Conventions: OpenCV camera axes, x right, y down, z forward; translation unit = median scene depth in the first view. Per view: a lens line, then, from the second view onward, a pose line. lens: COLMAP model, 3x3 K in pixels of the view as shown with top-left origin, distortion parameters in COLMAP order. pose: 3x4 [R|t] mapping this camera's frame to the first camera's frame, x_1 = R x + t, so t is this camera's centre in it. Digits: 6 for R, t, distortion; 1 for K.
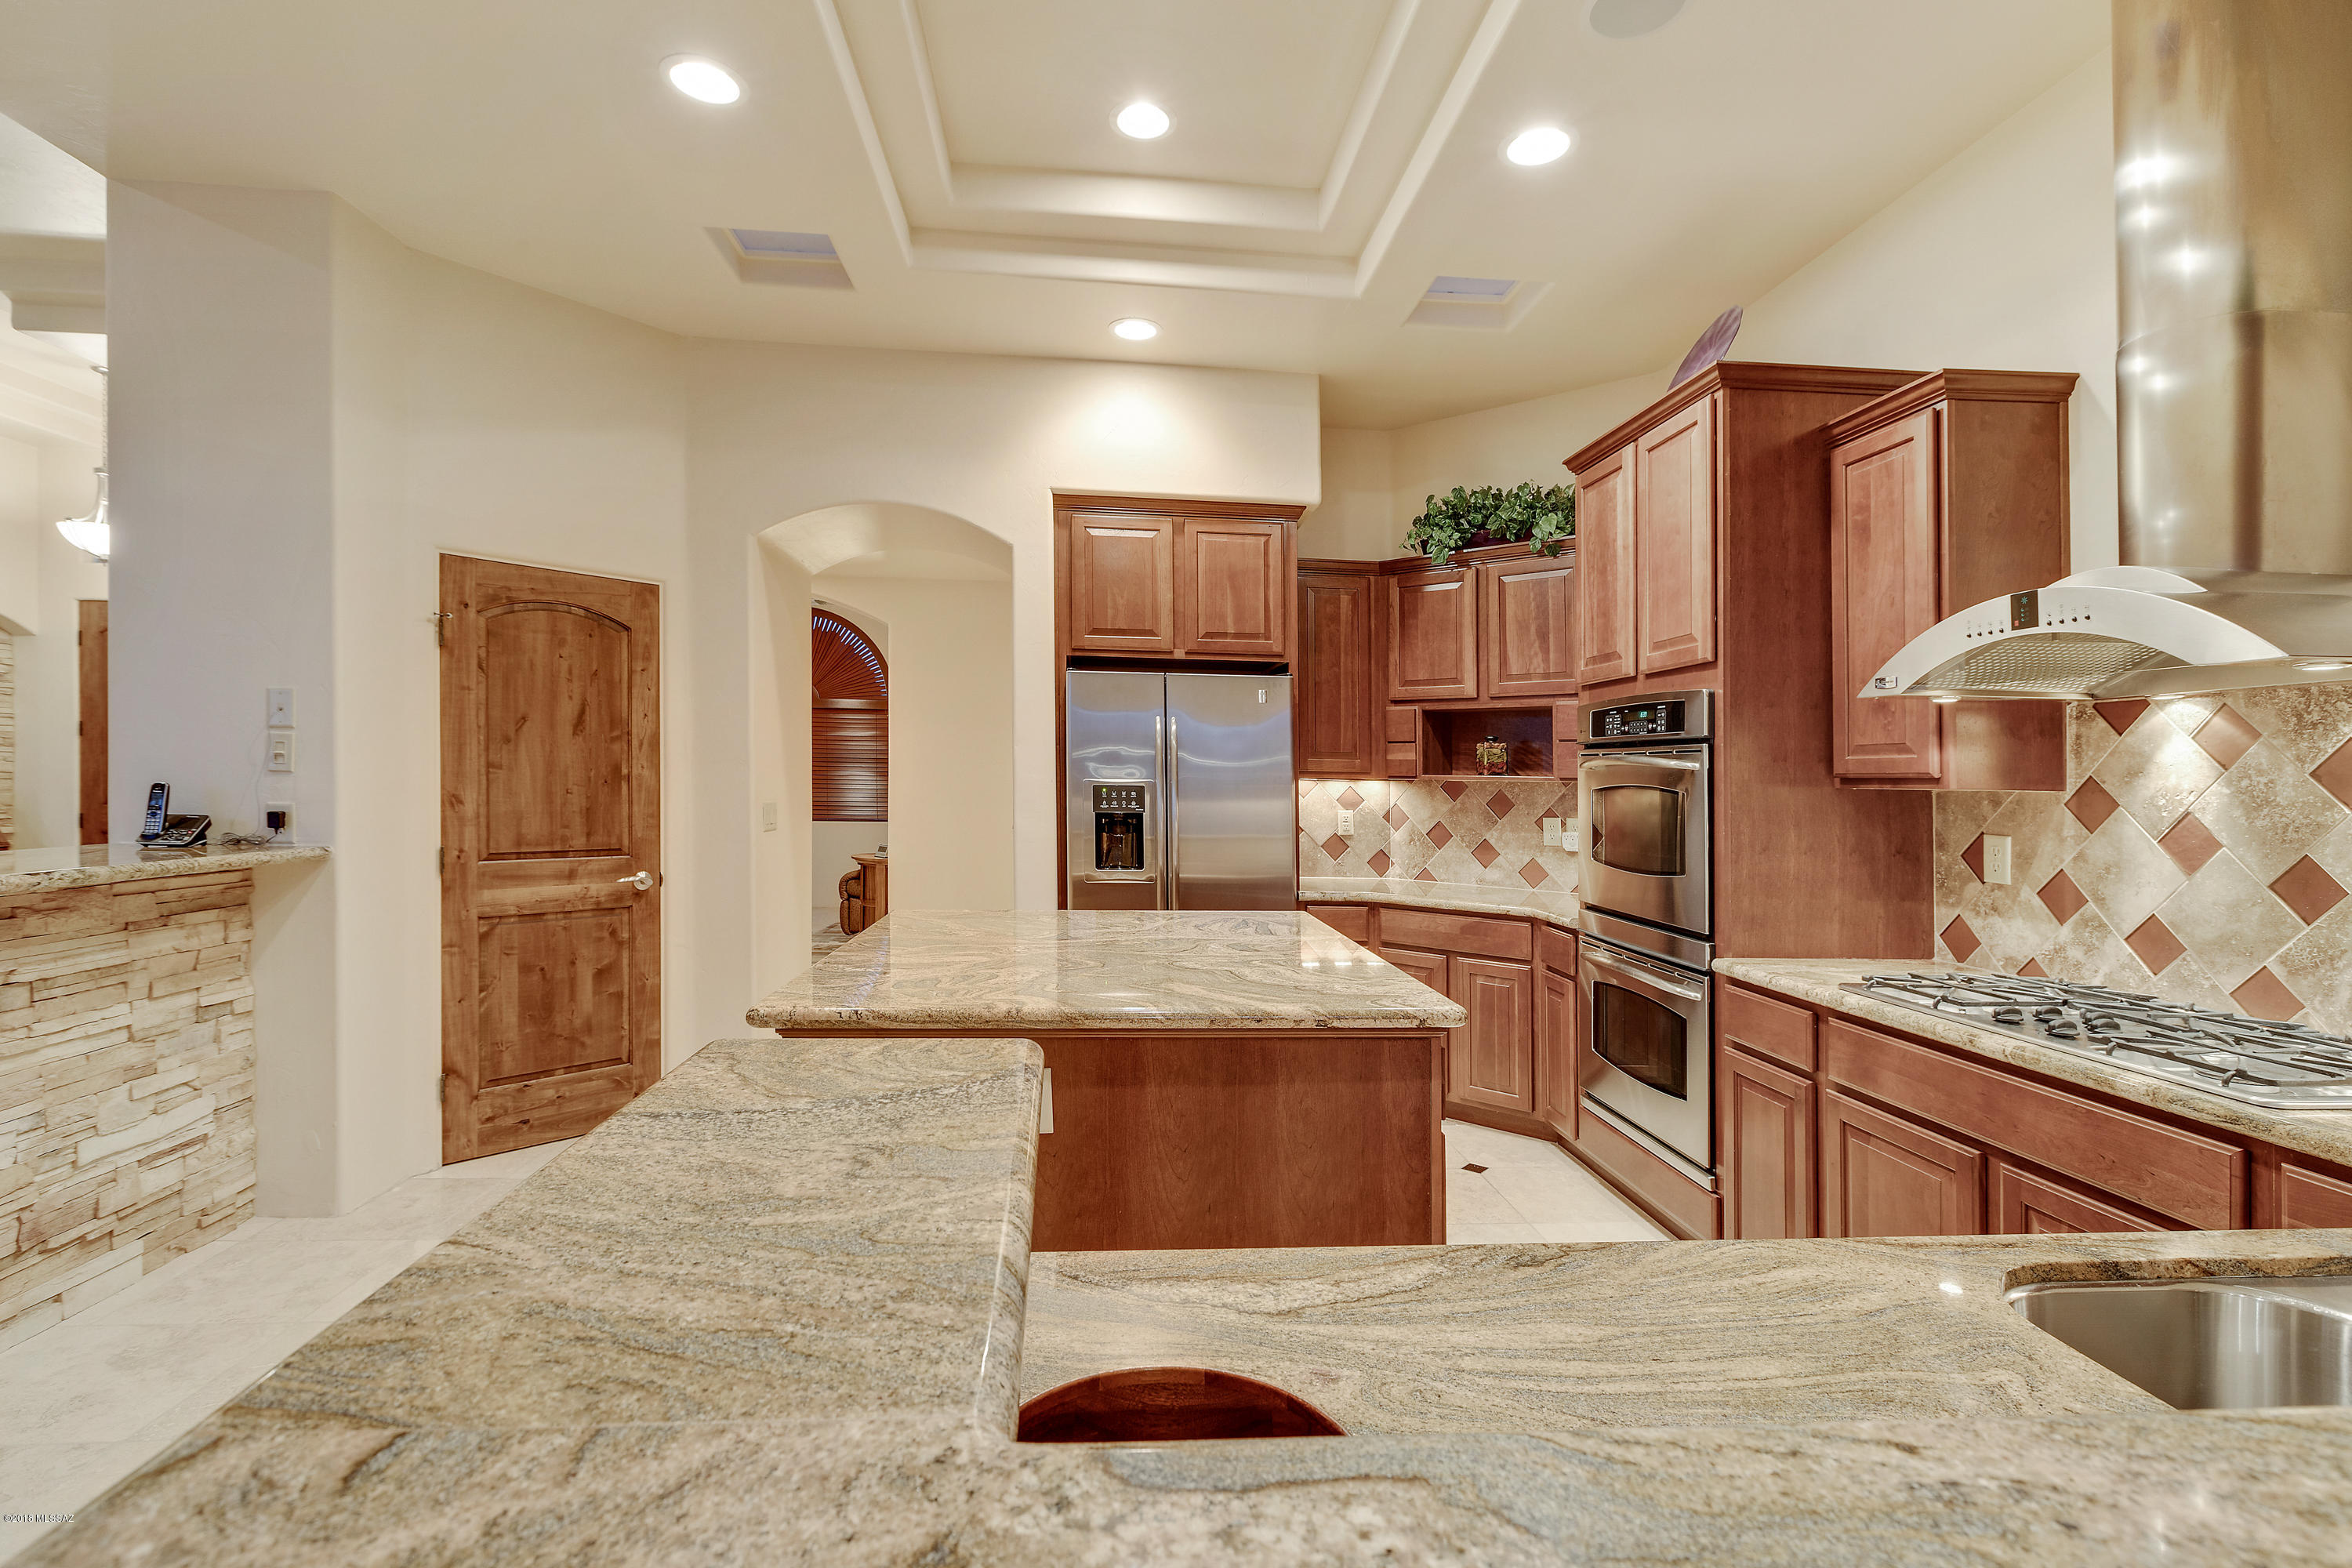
lens RADIAL K [[1065.2, 0, 1175.6], [0, 1065.2, 767.3], [0, 0, 1]] dist [0.002150, -0.000193]
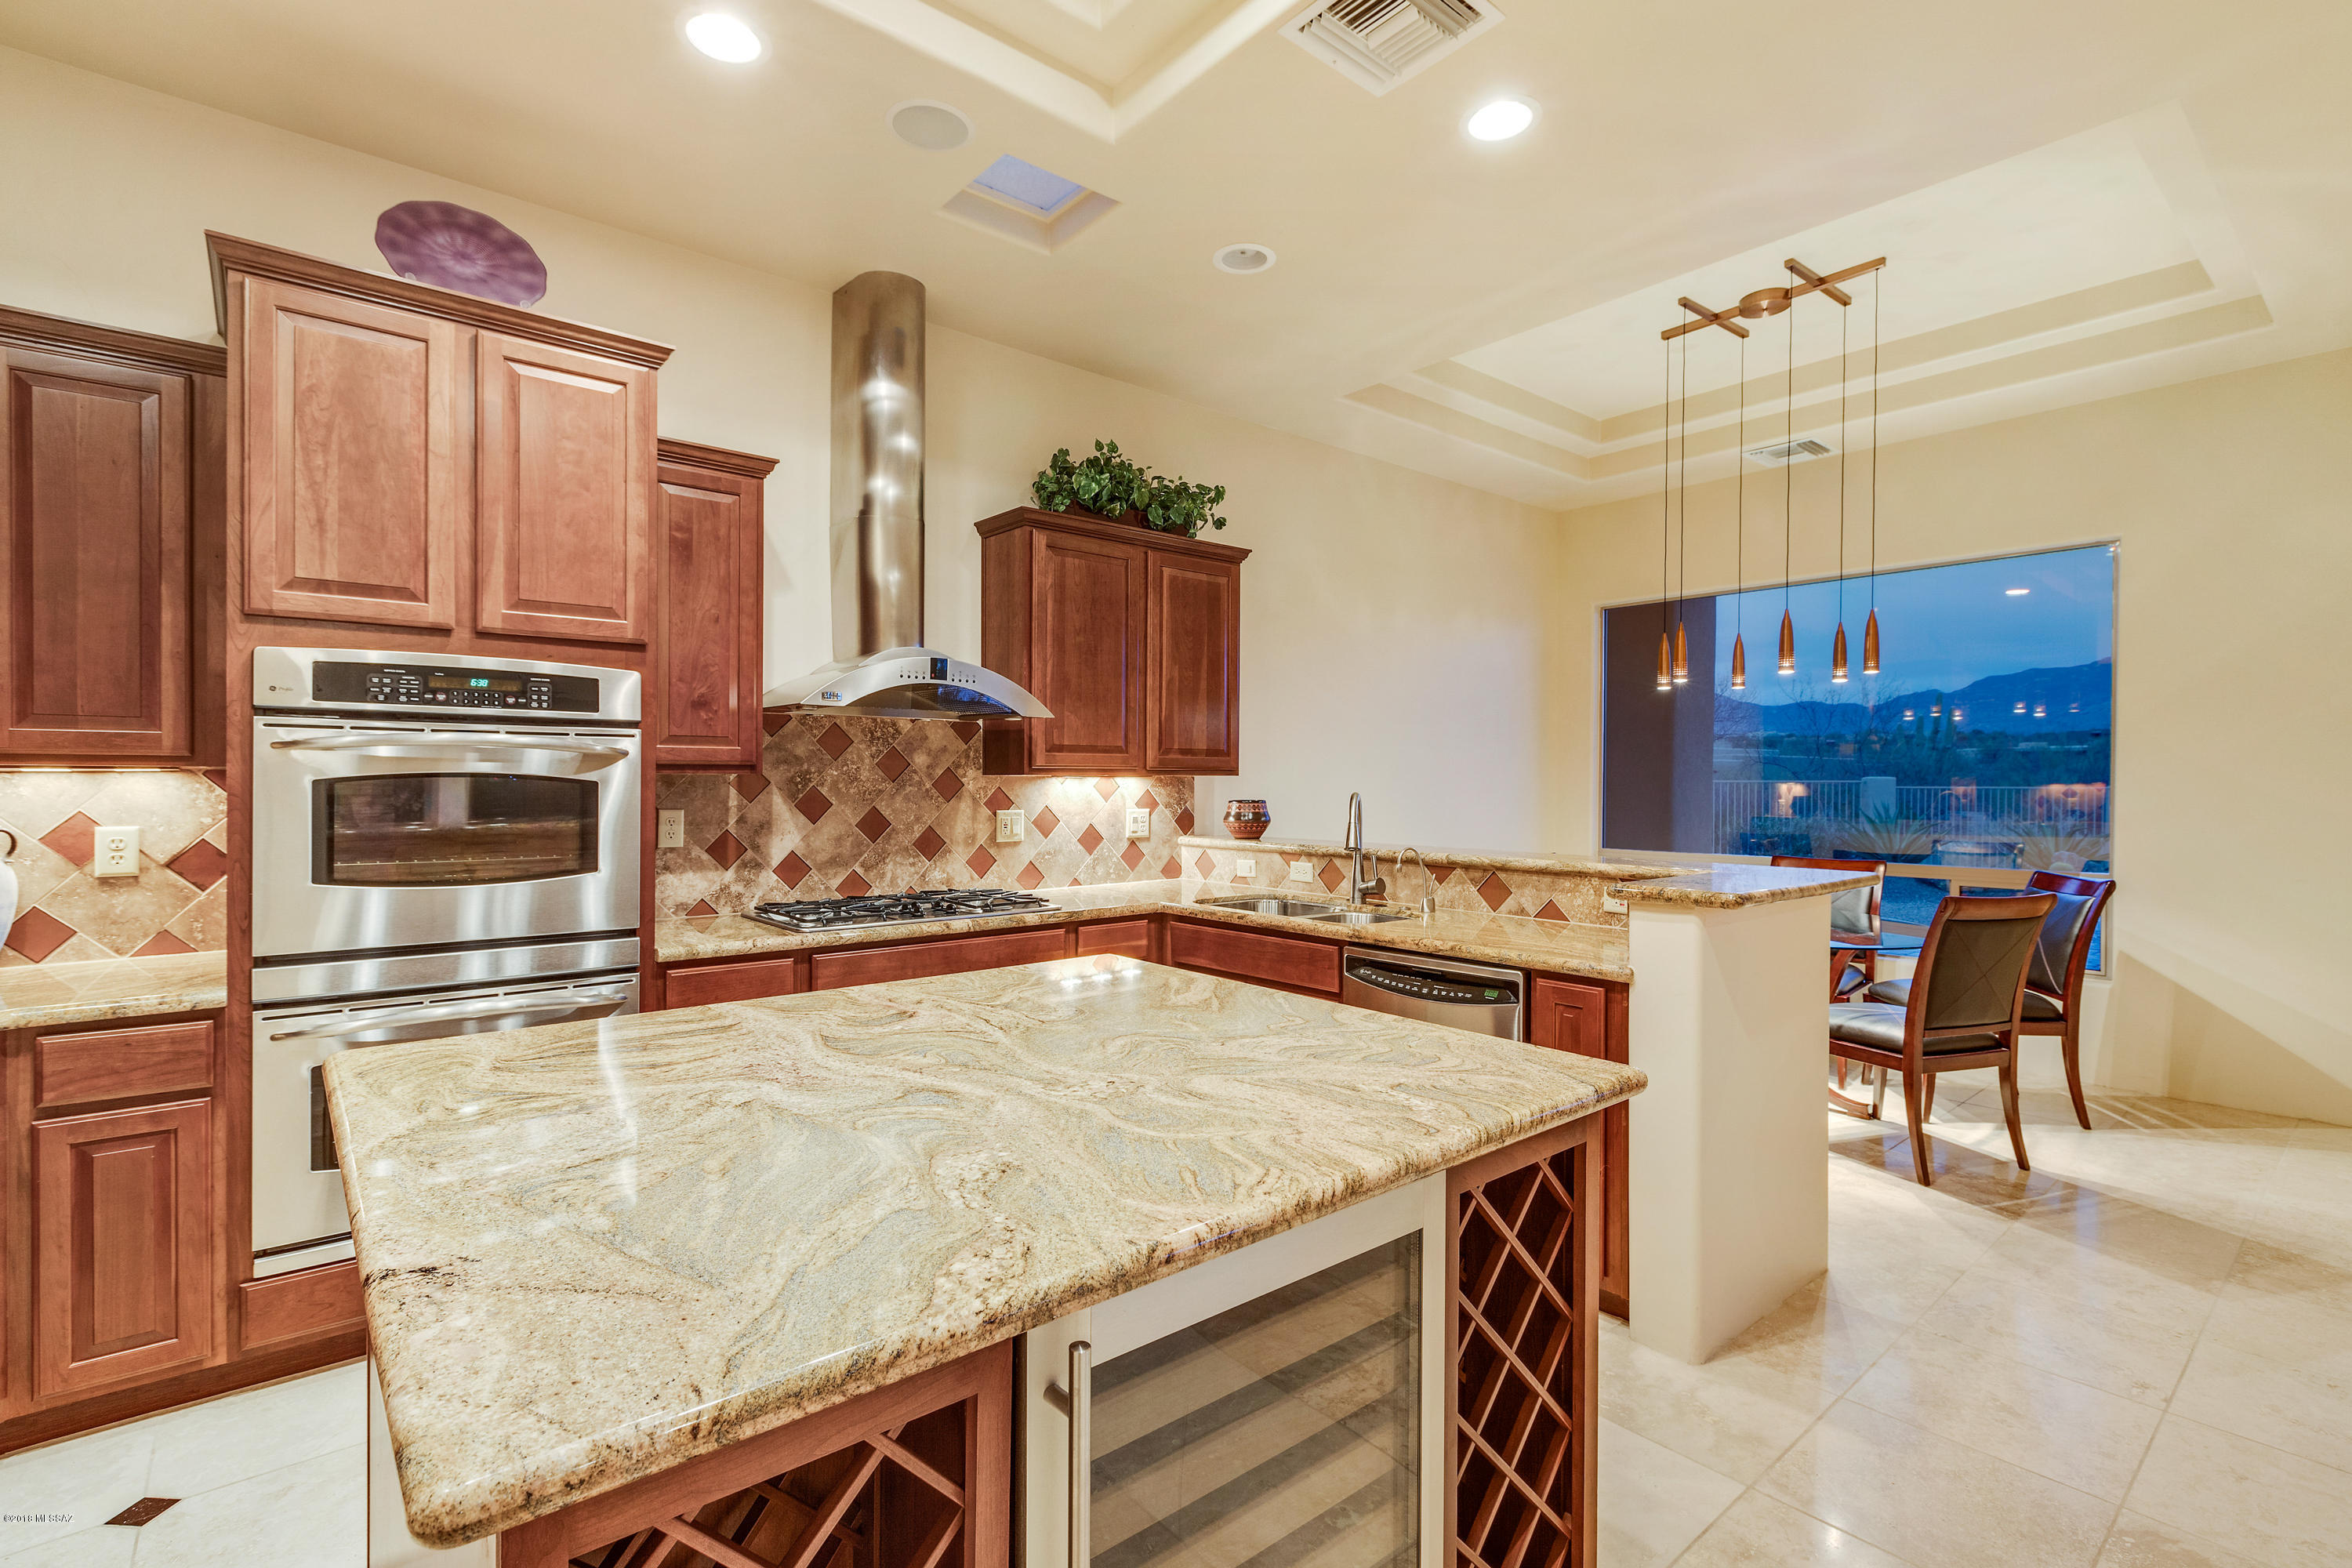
lens RADIAL K [[1065.2, 0, 1175.6], [0, 1065.2, 767.3], [0, 0, 1]] dist [0.002150, -0.000193]
pose [[-0.569846, -0.011137, 0.821676, -0.672404], [-0.023521, 0.999720, -0.002762, 0.004059], [-0.821415, -0.020900, -0.569948, 1.373103]]
